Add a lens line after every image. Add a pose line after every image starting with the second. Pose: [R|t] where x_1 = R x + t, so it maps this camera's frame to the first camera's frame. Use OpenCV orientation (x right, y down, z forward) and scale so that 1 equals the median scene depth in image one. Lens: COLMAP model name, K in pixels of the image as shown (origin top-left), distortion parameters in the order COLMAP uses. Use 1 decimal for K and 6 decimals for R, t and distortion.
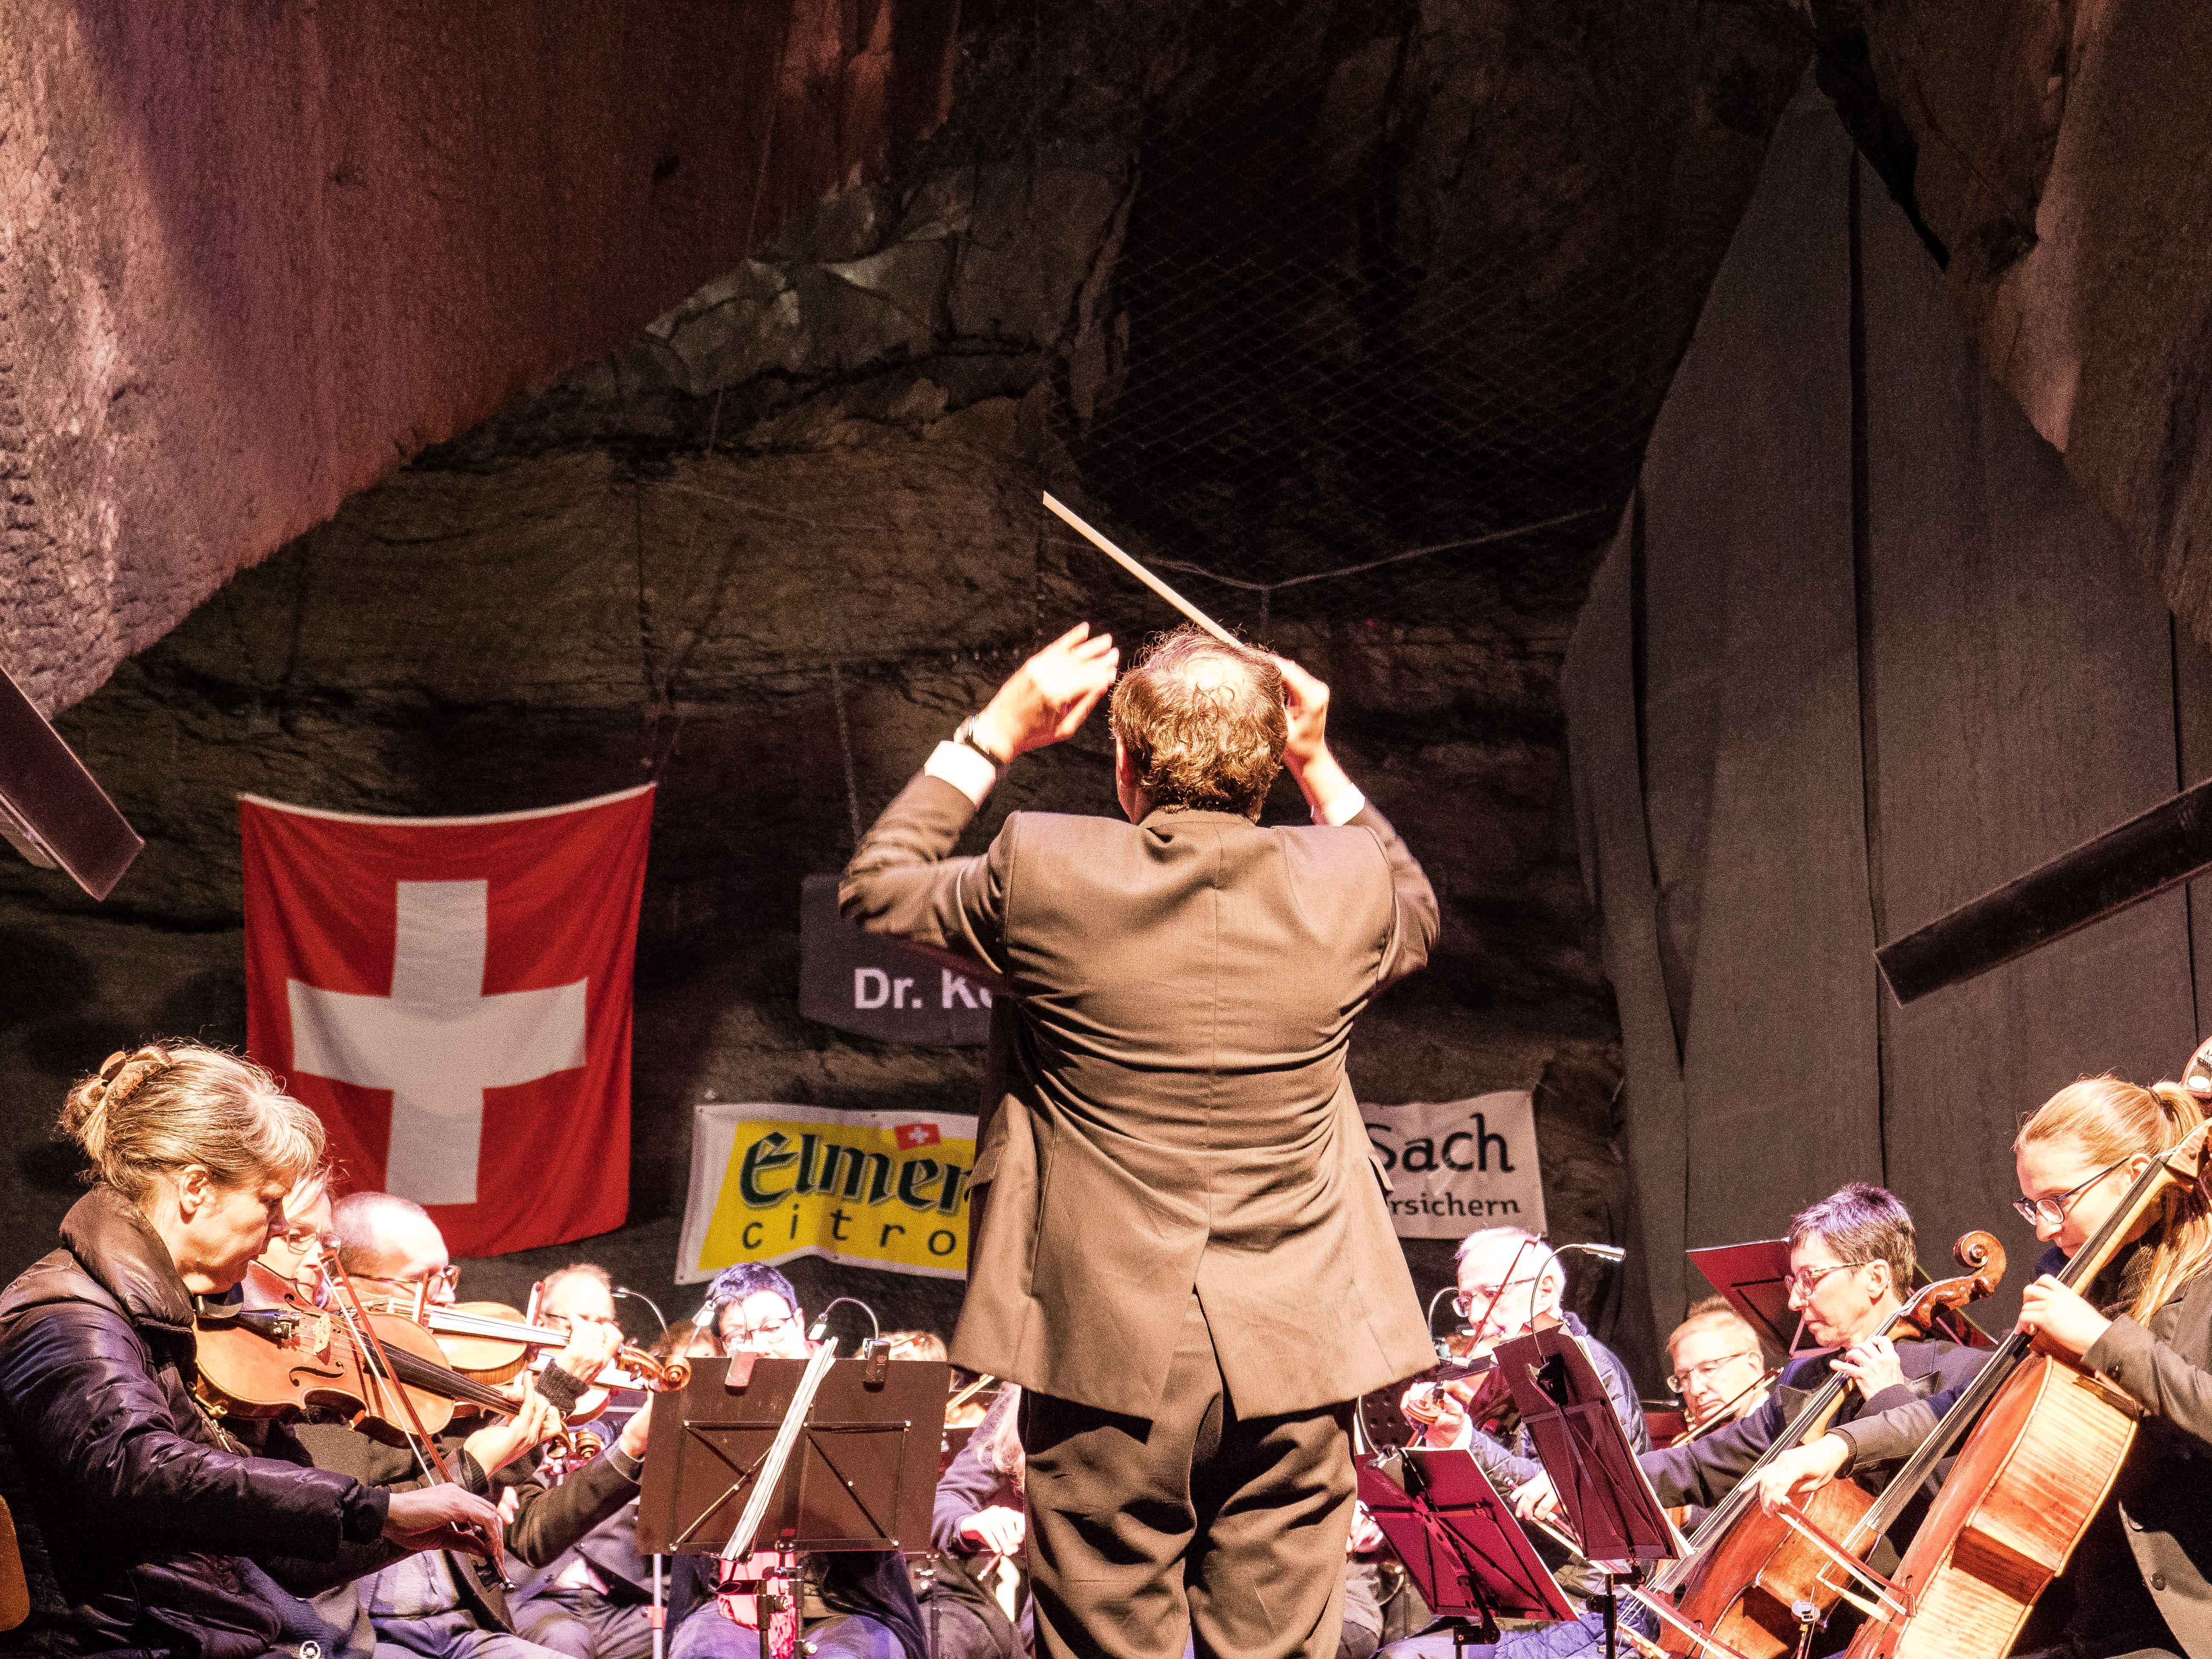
lens RADIAL K [[3161.6, 0, 1067.1], [0, 3161.6, 1354.3], [0, 0, 1]] dist [0.008360, 0.000000]
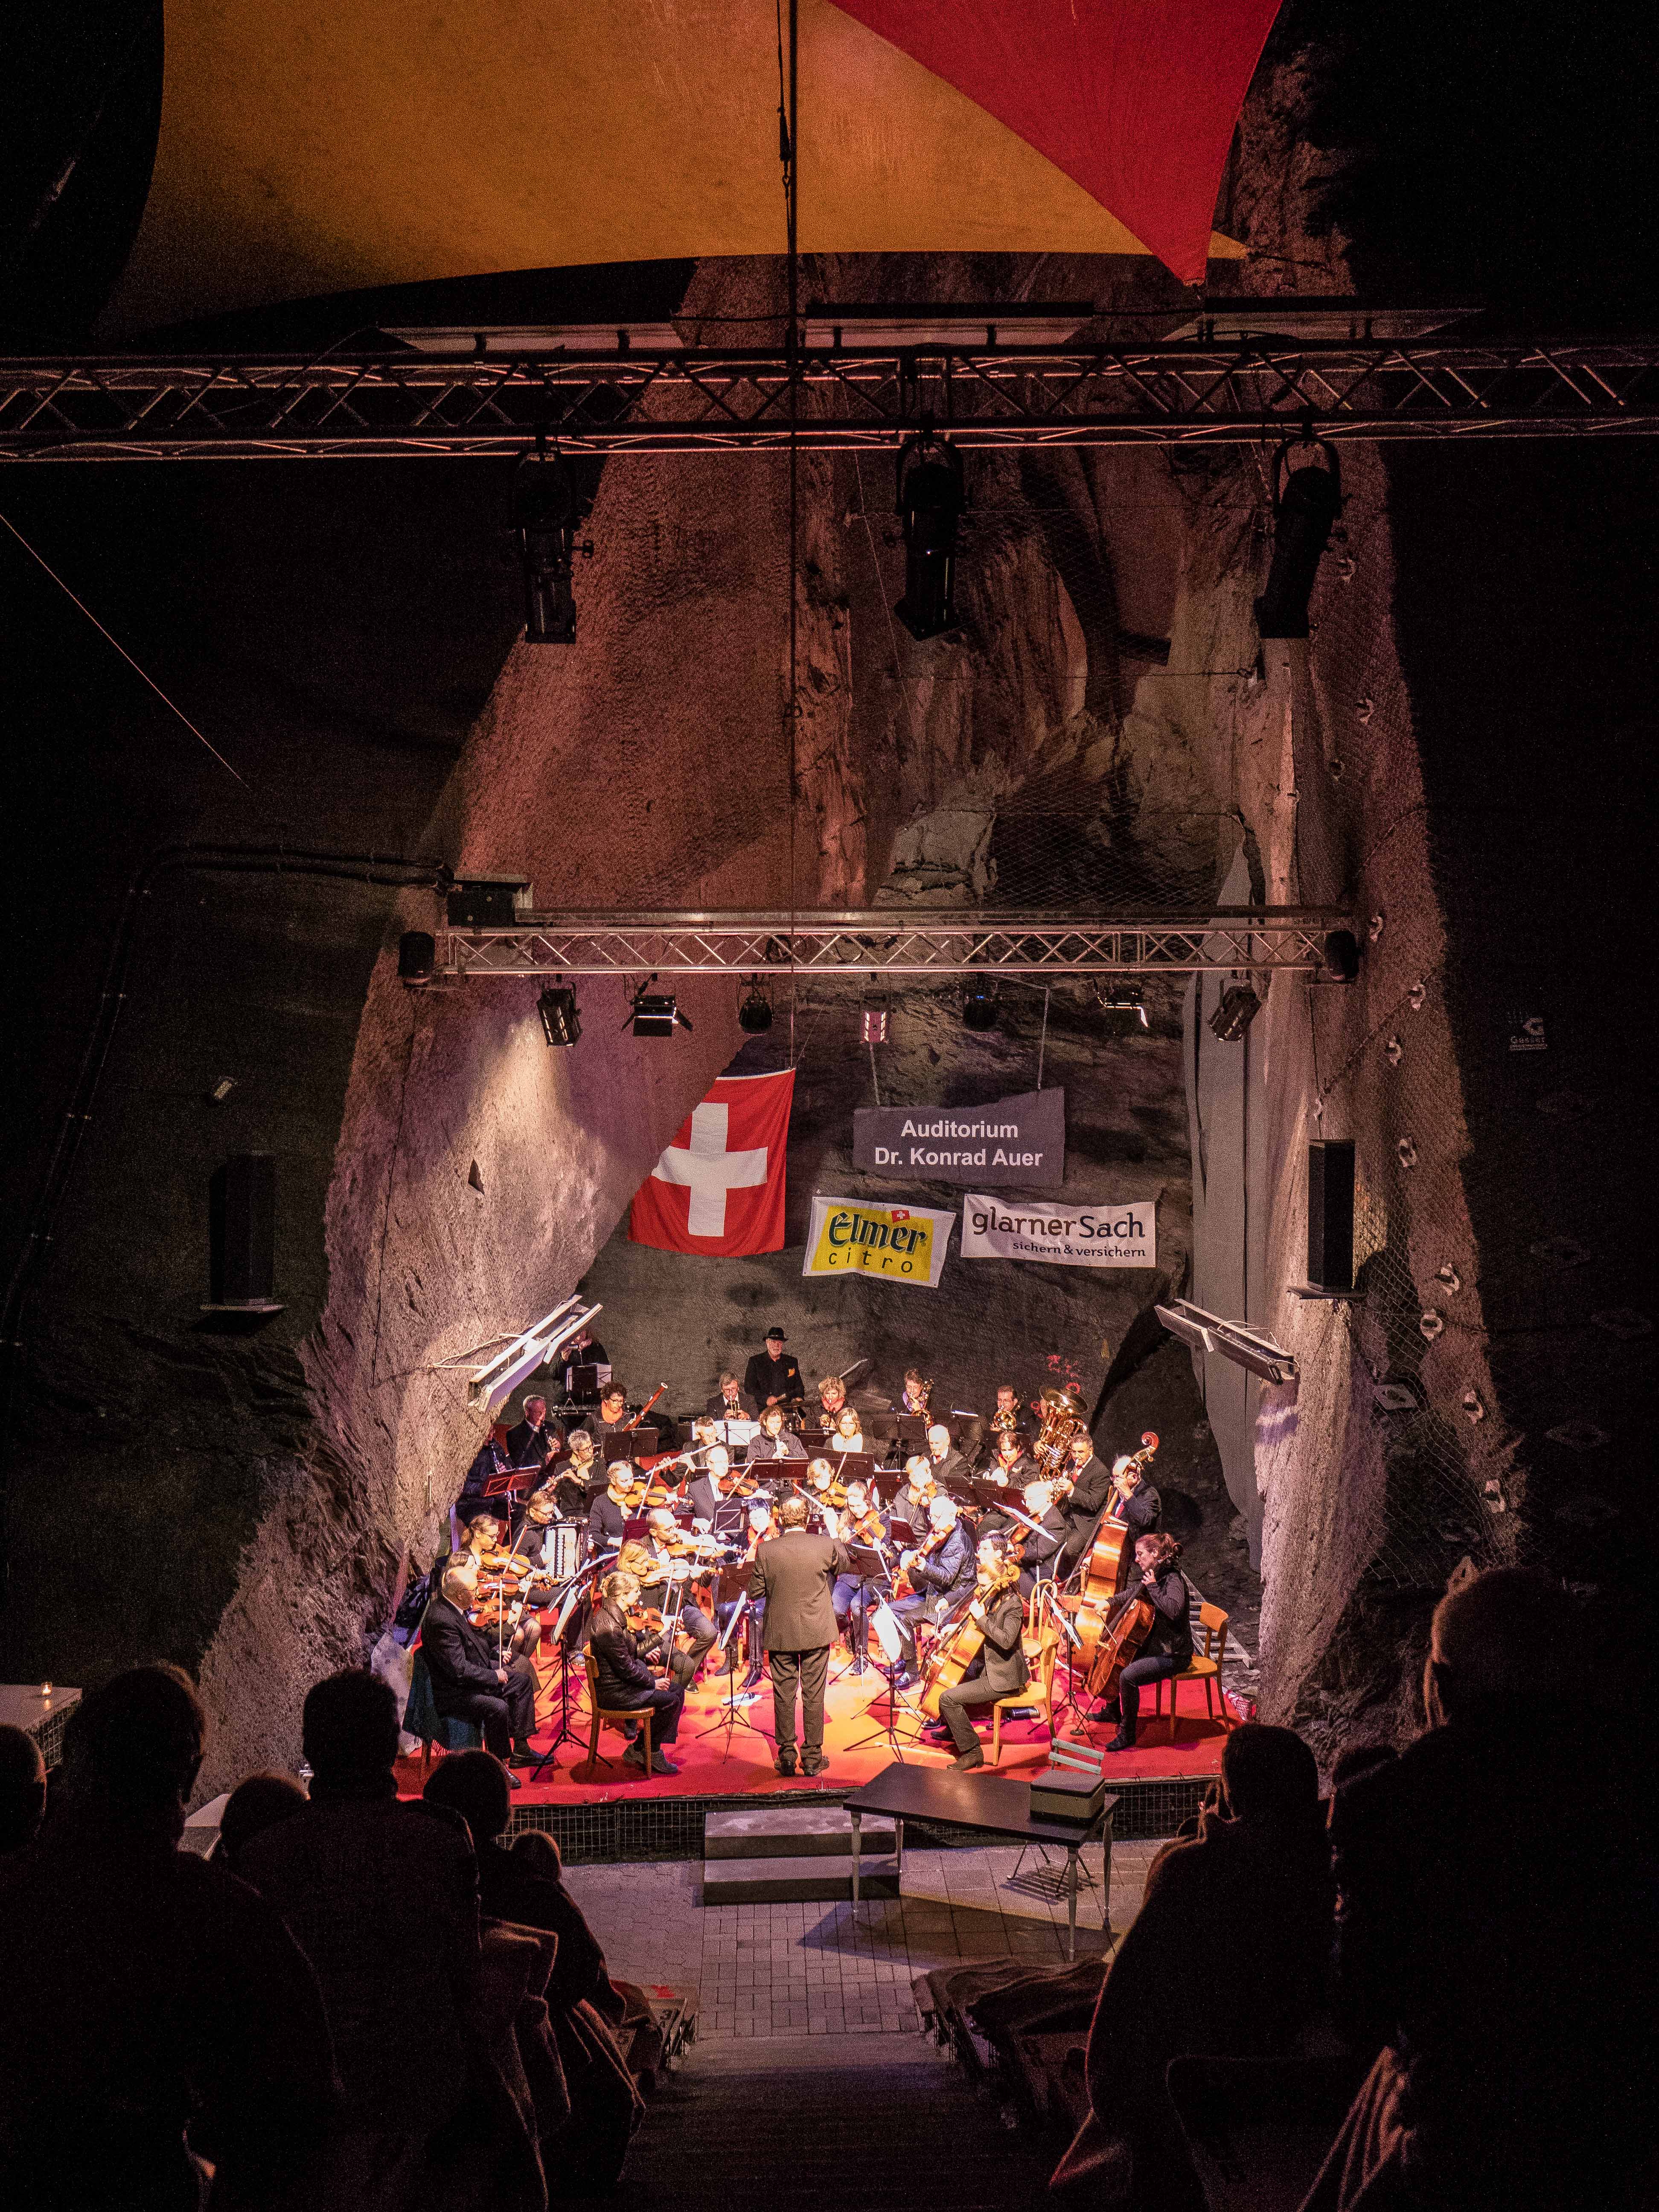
lens RADIAL K [[2243.6, 0, 961.3], [0, 2243.6, 1202.0], [0, 0, 1]] dist [-0.001948, 0.000000]
pose [[0.991921, 0.025653, -0.124236, 0.213004], [-0.004651, 0.986036, 0.166465, -0.366114], [0.126771, -0.164543, 0.978189, -0.683966]]
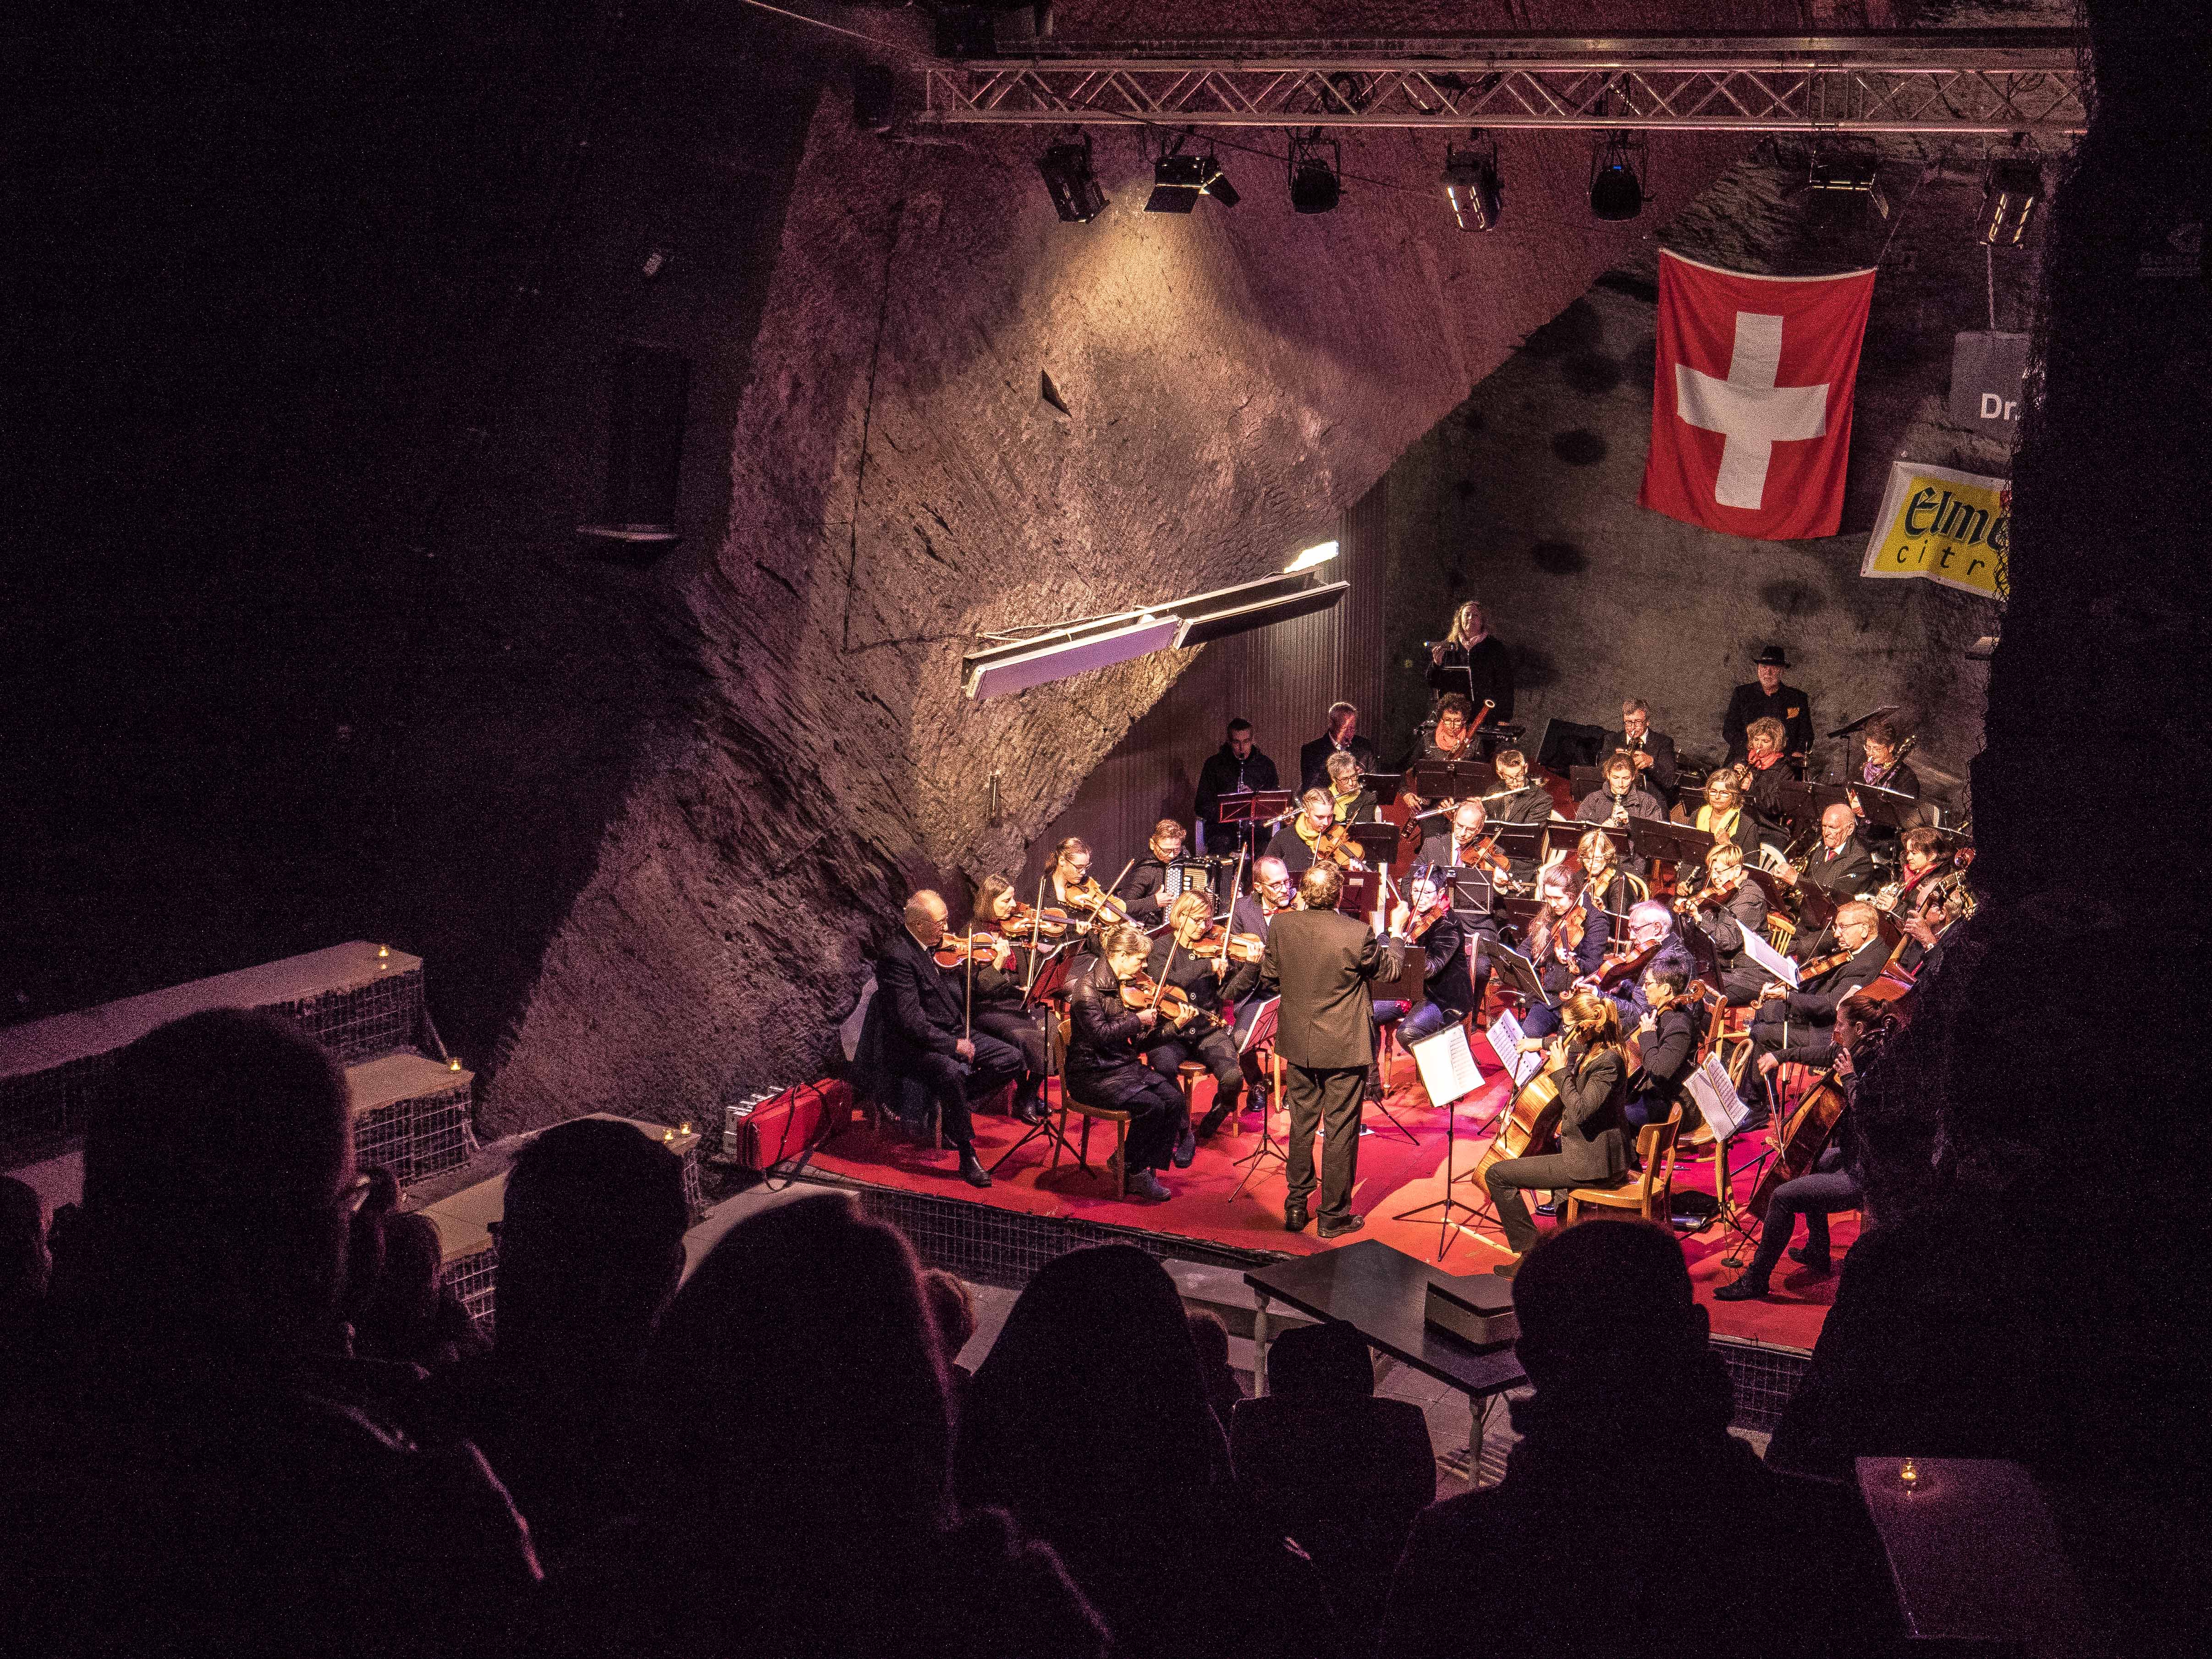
lens RADIAL K [[3161.4, 0, 1022.0], [0, 3161.4, 779.7], [0, 0, 1]] dist [0.008360, 0.000000]
pose [[0.767041, 0.157766, -0.621899, 0.588087], [0.019258, 0.963198, 0.268101, -0.371317], [0.641310, -0.217621, 0.735774, -0.540118]]
